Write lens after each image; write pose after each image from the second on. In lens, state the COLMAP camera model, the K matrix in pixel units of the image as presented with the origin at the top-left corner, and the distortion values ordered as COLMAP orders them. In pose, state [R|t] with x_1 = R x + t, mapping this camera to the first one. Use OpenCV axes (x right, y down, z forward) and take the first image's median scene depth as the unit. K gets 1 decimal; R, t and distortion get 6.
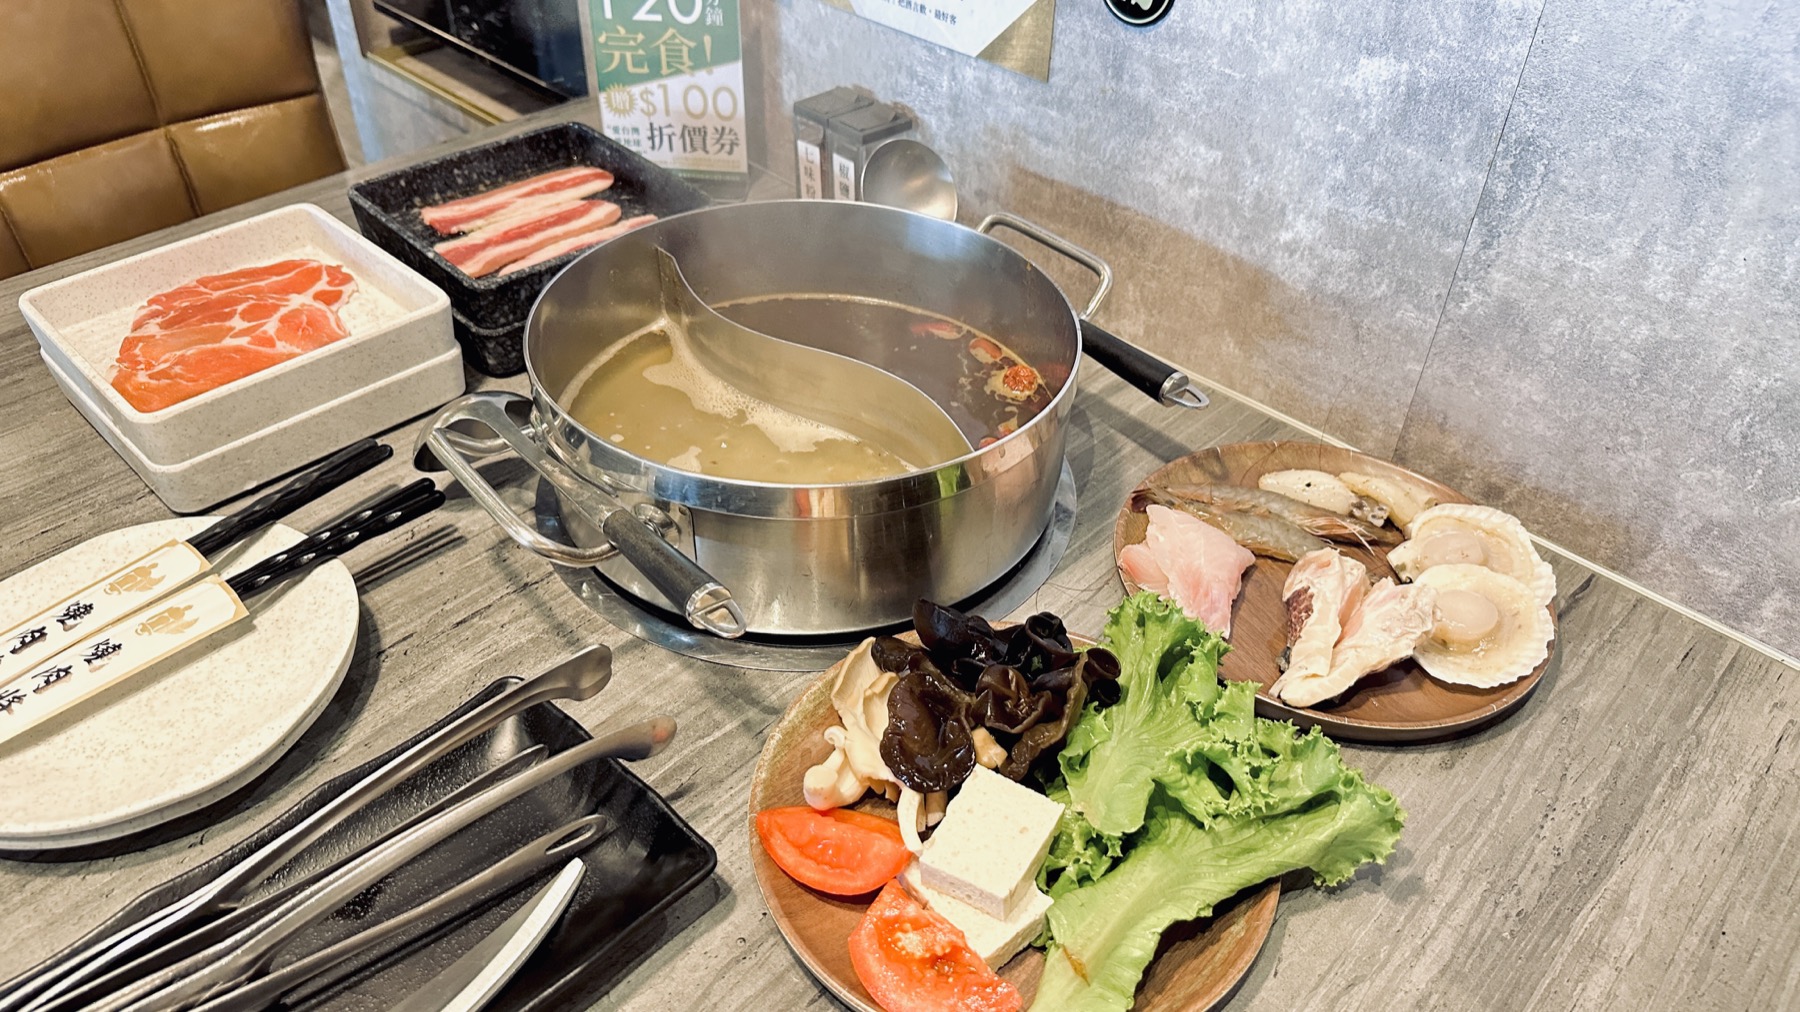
lens RADIAL K [[1298.0, 0, 901.8], [0, 1298.0, 510.9], [0, 0, 1]] dist [-0.008443, -0.010867]
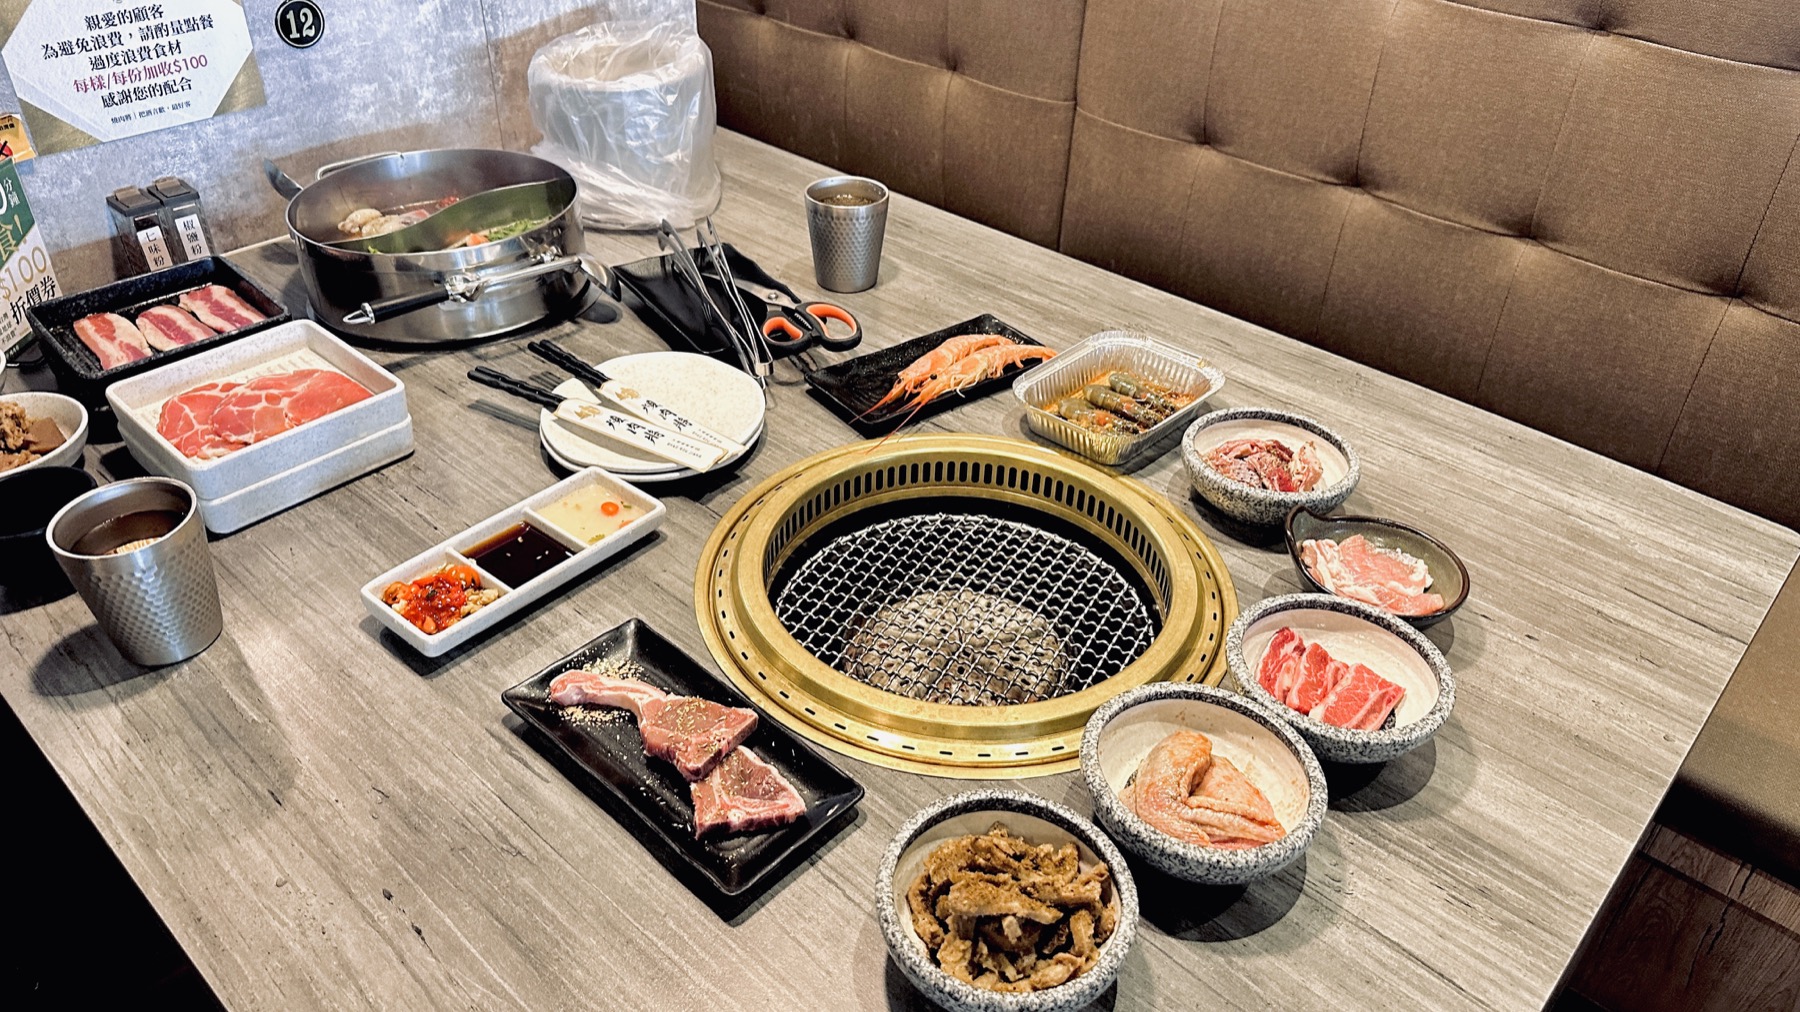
lens RADIAL K [[1298.0, 0, 899.5], [0, 1298.0, 502.9], [0, 0, 1]] dist [-0.008443, -0.010867]
pose [[0.003272, -0.612002, 0.790849, -1.676675], [0.605704, 0.630485, 0.485398, -0.337219], [-0.795683, 0.477433, 0.372755, -0.077676]]
